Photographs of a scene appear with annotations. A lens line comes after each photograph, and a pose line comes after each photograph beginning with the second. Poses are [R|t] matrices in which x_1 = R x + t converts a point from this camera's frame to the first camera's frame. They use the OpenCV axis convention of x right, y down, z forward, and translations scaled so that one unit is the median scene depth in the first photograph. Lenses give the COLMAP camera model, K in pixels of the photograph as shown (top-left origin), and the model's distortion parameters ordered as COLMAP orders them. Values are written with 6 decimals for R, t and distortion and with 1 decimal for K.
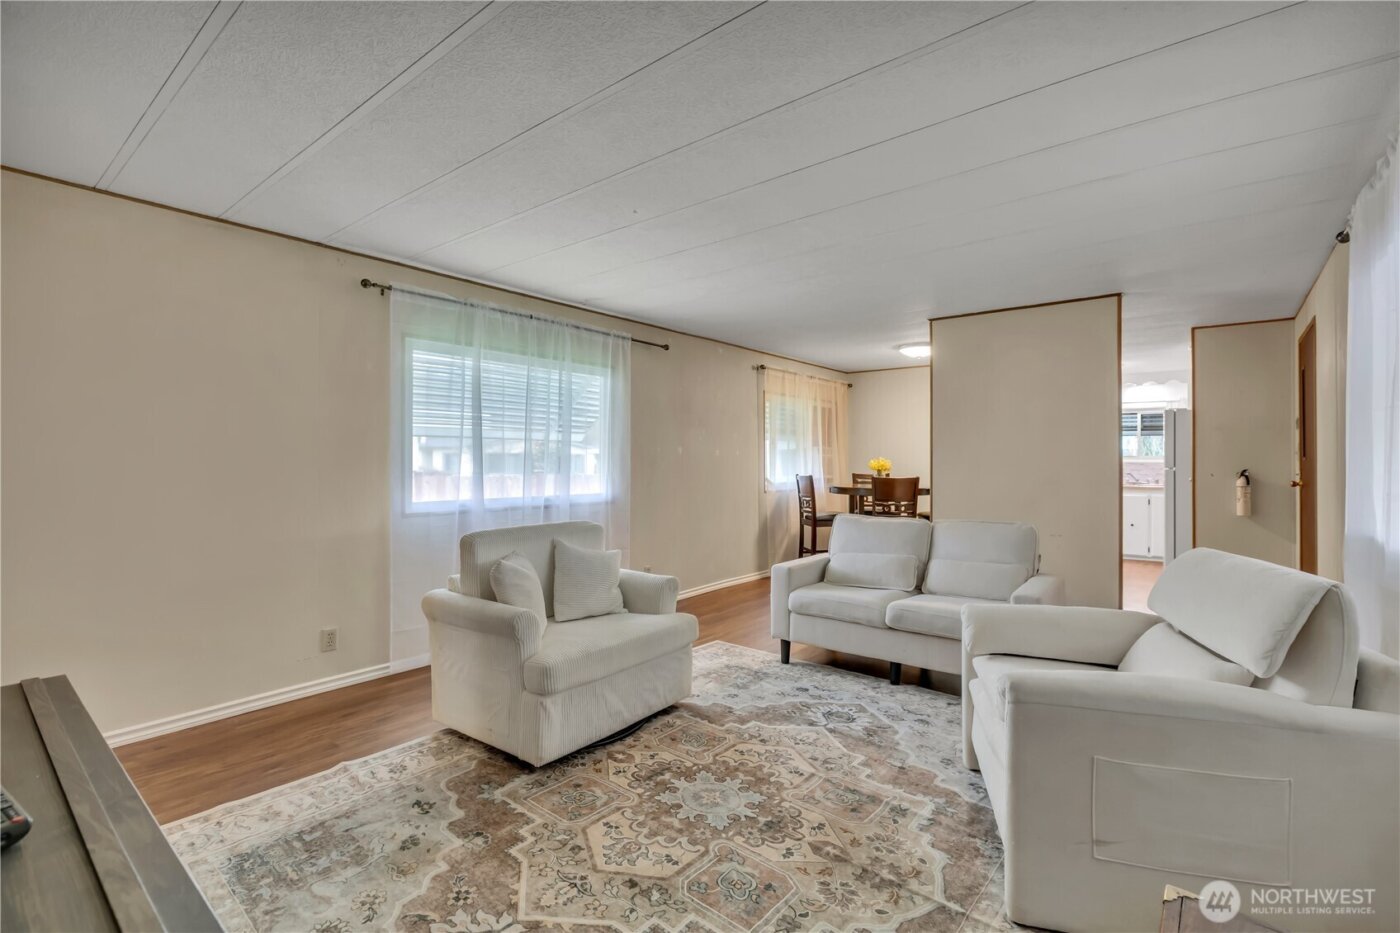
lens RADIAL K [[624.0, 0, 711.5], [0, 624.0, 464.1], [0, 0, 1]] dist [0.000837, 0.000065]
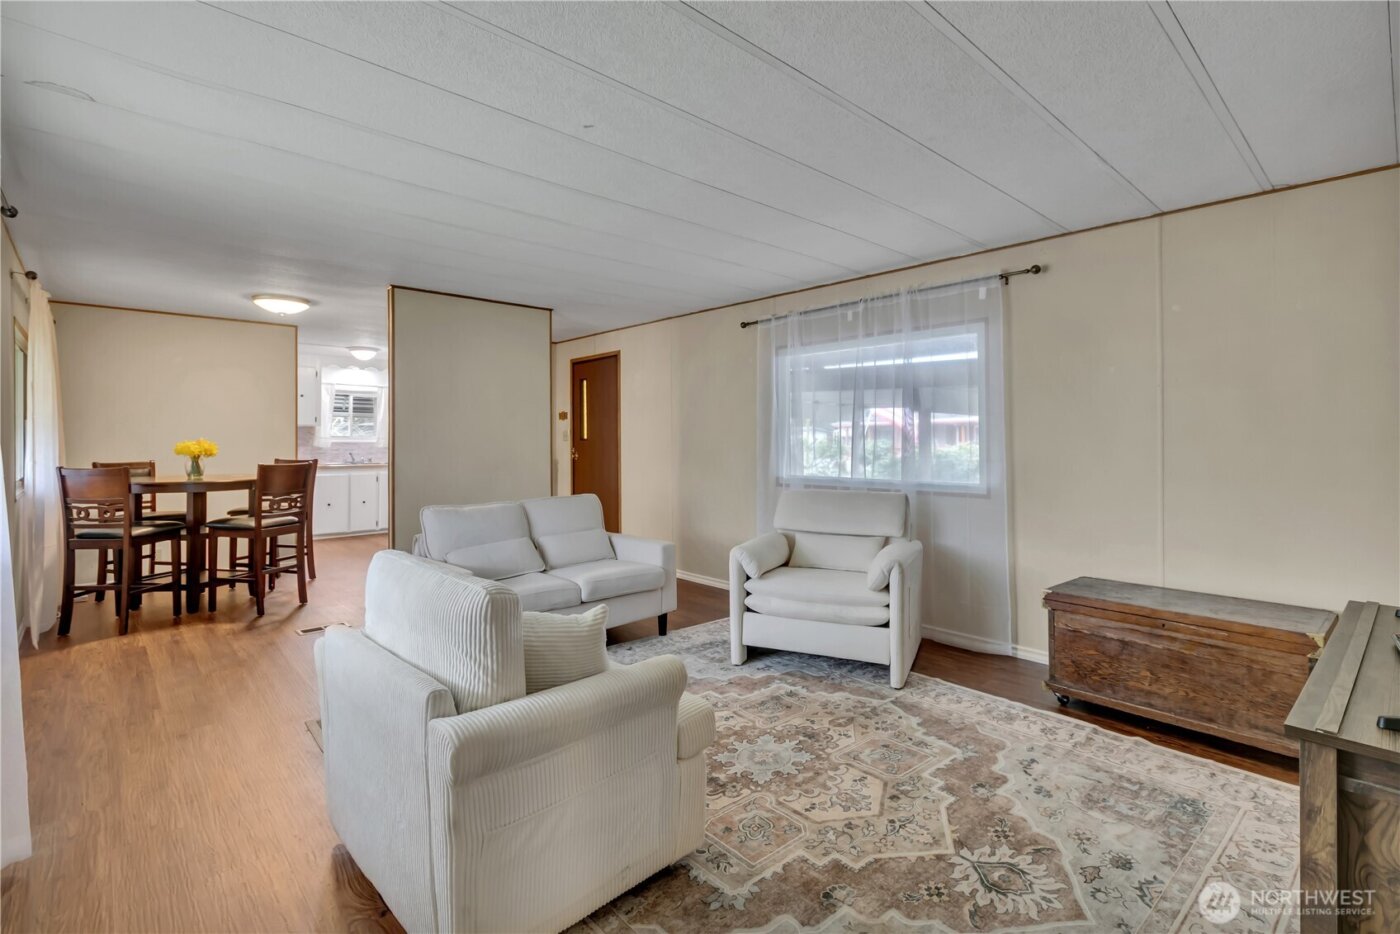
lens RADIAL K [[655.6, 0, 703.1], [0, 655.6, 443.2], [0, 0, 1]] dist [-0.001241, 0.000105]
pose [[0.159719, -0.004856, 0.987151, -1.095644], [0.003631, 0.999984, 0.004332, -0.013878], [-0.987156, 0.002893, 0.159735, 0.888917]]
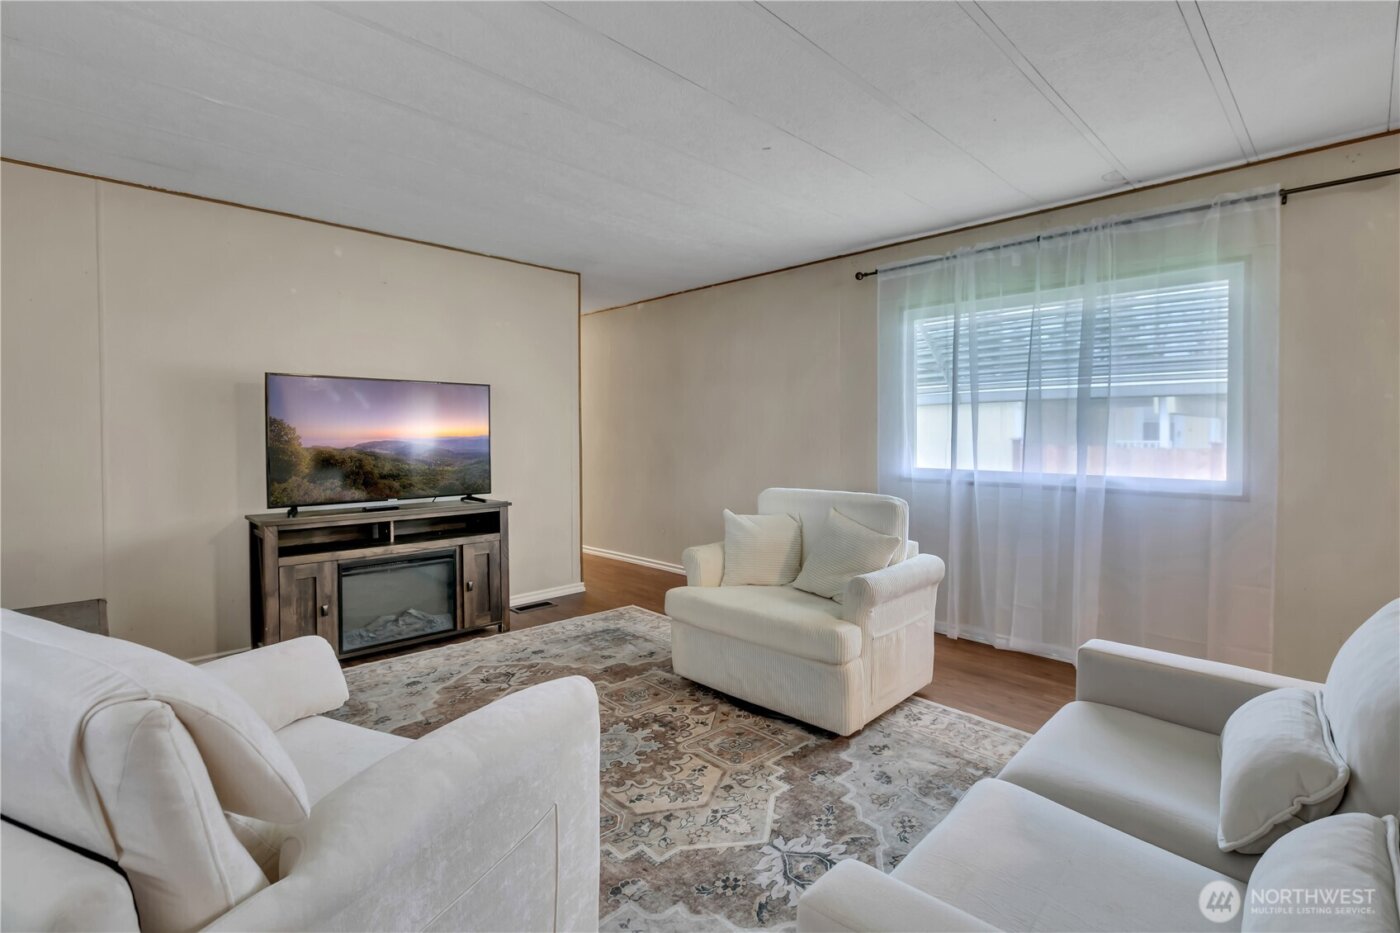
lens RADIAL K [[655.6, 0, 703.1], [0, 655.6, 442.7], [0, 0, 1]] dist [-0.001241, 0.000105]
pose [[-0.119689, 0.014242, -0.992709, 1.023729], [-0.003594, 0.999884, 0.014779, 0.009763], [0.992805, 0.005337, -0.119624, 1.238000]]
